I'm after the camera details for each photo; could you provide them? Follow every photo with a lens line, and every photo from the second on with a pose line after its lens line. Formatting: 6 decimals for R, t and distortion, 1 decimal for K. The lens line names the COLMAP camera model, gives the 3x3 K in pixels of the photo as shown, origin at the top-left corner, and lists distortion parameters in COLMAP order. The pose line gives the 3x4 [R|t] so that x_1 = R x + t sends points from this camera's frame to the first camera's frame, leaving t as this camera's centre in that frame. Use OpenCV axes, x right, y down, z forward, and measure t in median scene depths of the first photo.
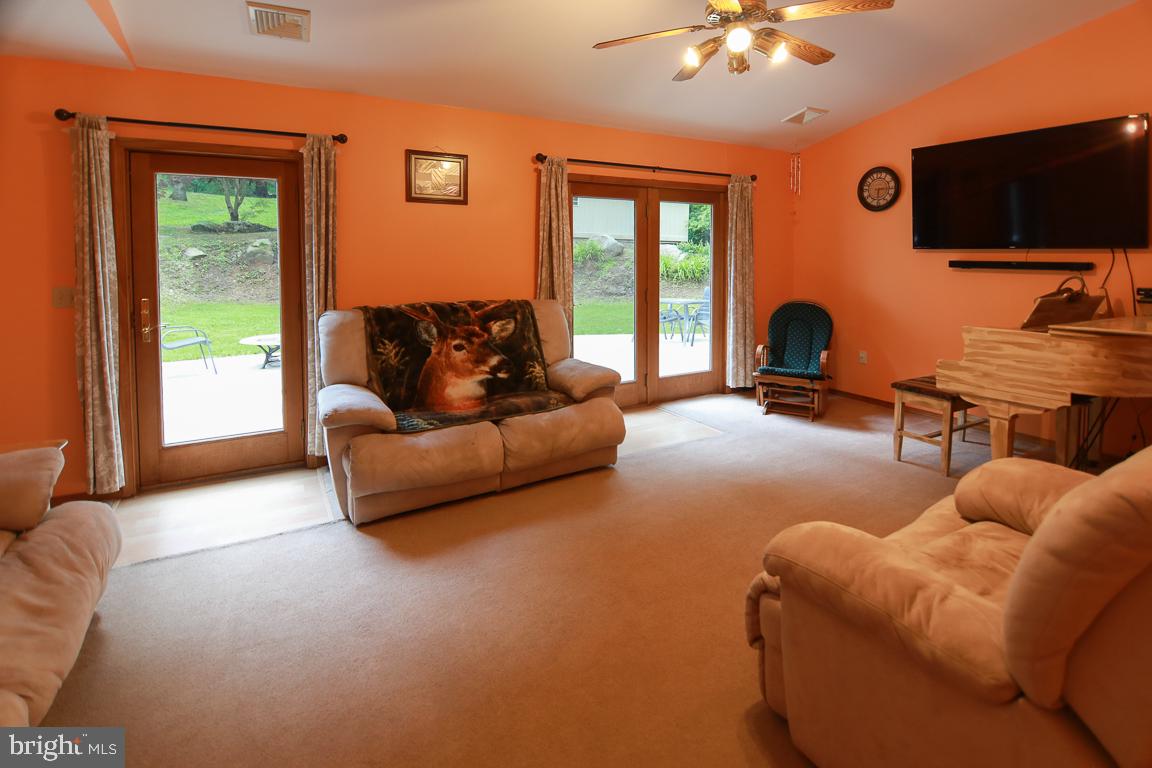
lens RADIAL K [[517.5, 0, 548.5], [0, 517.5, 267.6], [0, 0, 1]] dist [-0.009303, -0.002878]
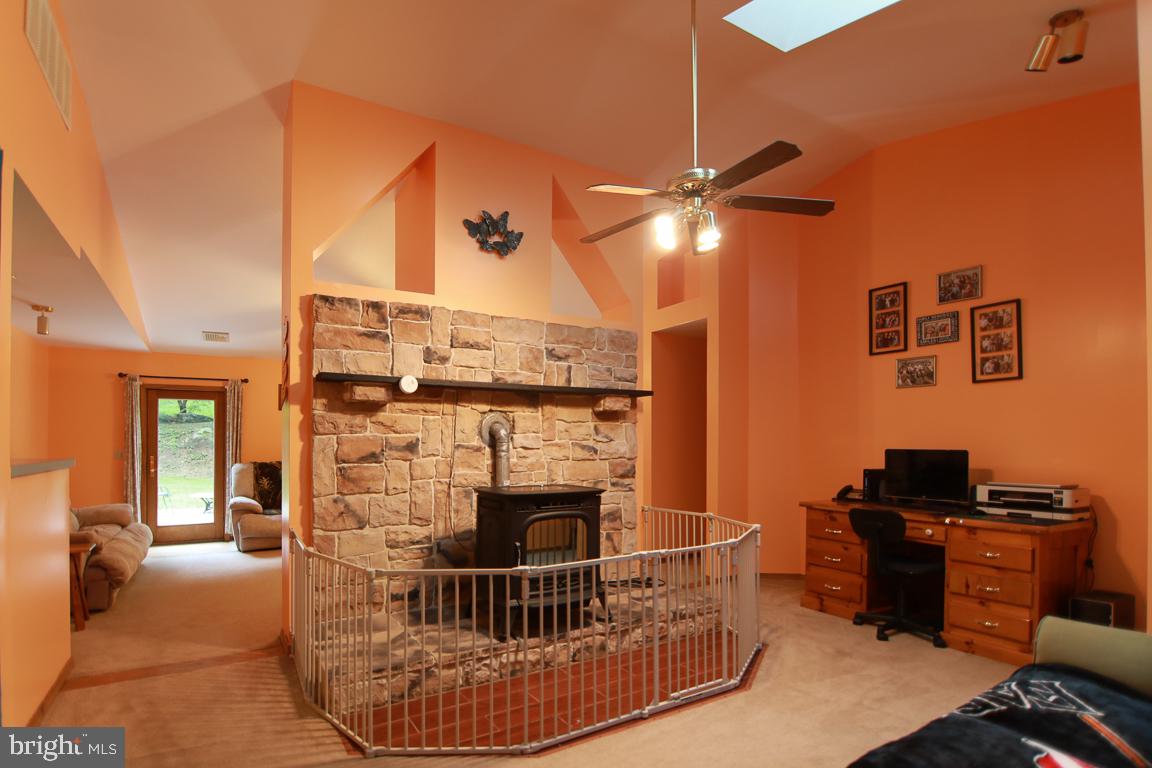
lens RADIAL K [[532.0, 0, 485.8], [0, 532.0, 431.1], [0, 0, 1]] dist [-0.008166, -0.005176]
pose [[0.999819, 0.001703, -0.018952, 0.625253], [-0.002622, 0.998816, -0.048575, 0.054878], [0.018847, 0.048616, 0.998640, -1.136925]]
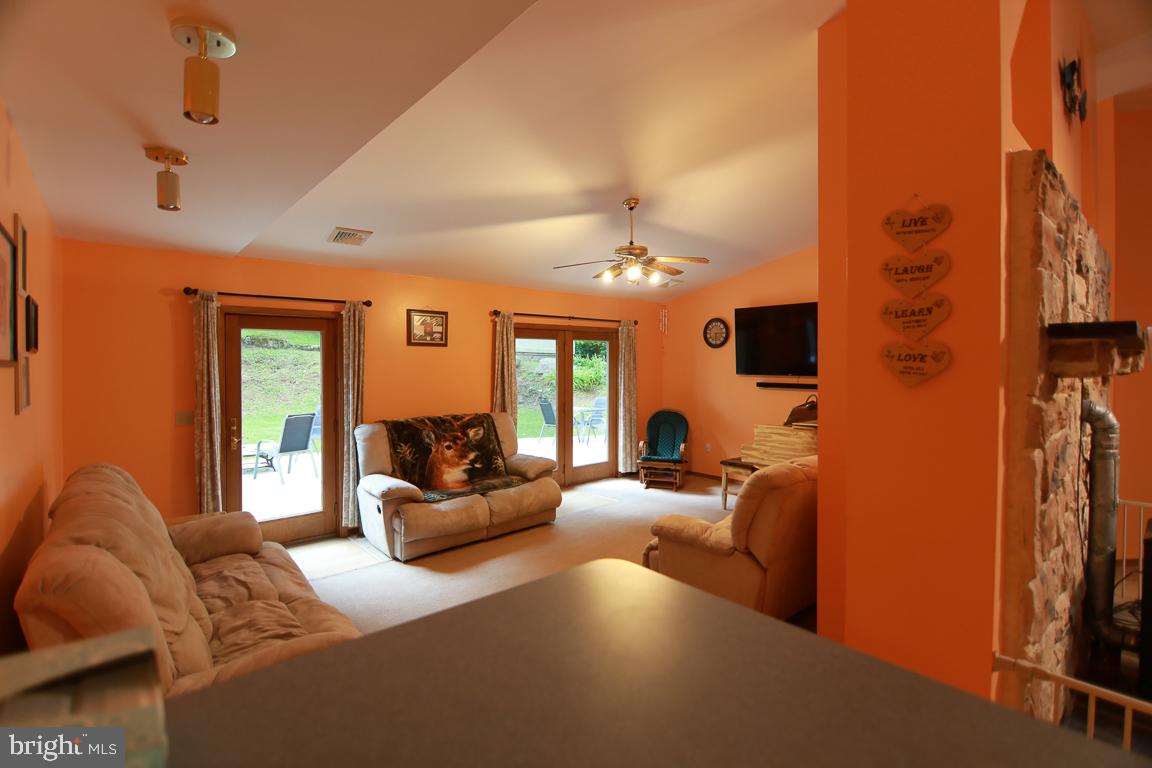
lens RADIAL K [[517.5, 0, 535.8], [0, 517.5, 356.9], [0, 0, 1]] dist [-0.009303, -0.002878]
pose [[0.979975, 0.003223, 0.199092, -0.238158], [0.003498, 0.999436, -0.033393, -0.053508], [-0.199087, 0.033421, 0.979412, -0.513417]]
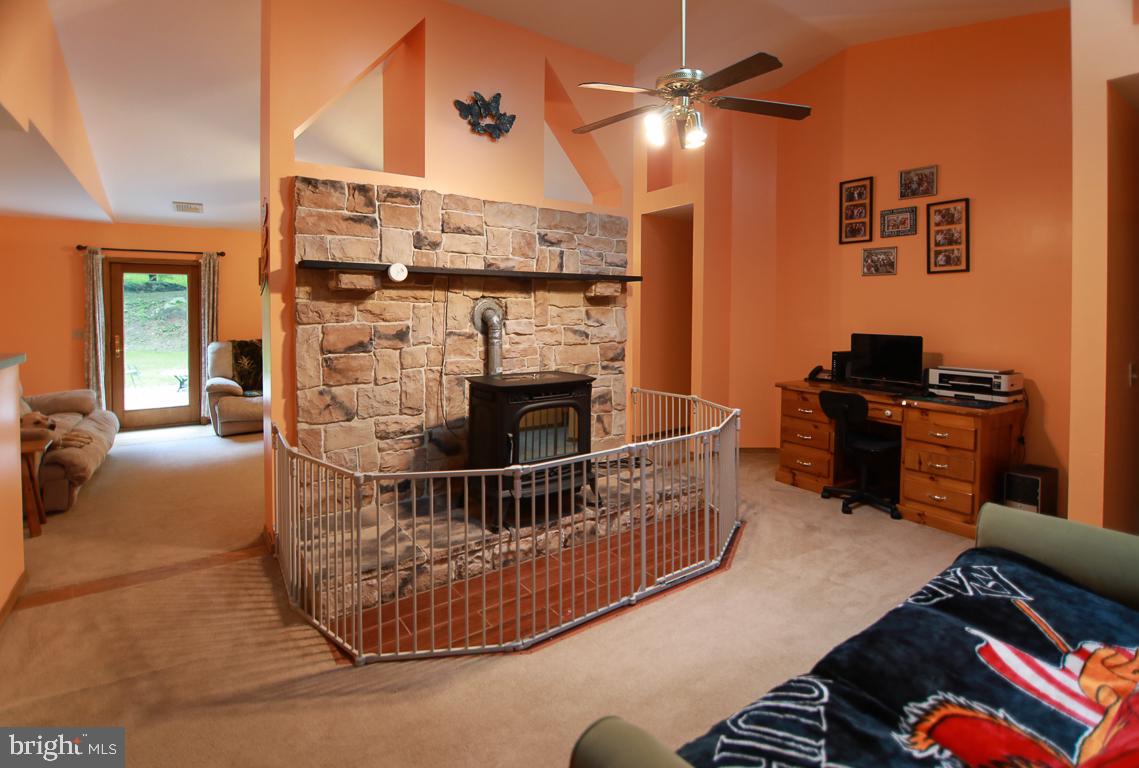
lens RADIAL K [[530.1, 0, 539.5], [0, 530.1, 309.9], [0, 0, 1]] dist [-0.013858, -0.001254]
pose [[0.995472, 0.000086, 0.095059, 0.626918], [0.002192, 0.999713, -0.023860, 0.011524], [-0.095034, 0.023961, 0.995186, -1.132281]]
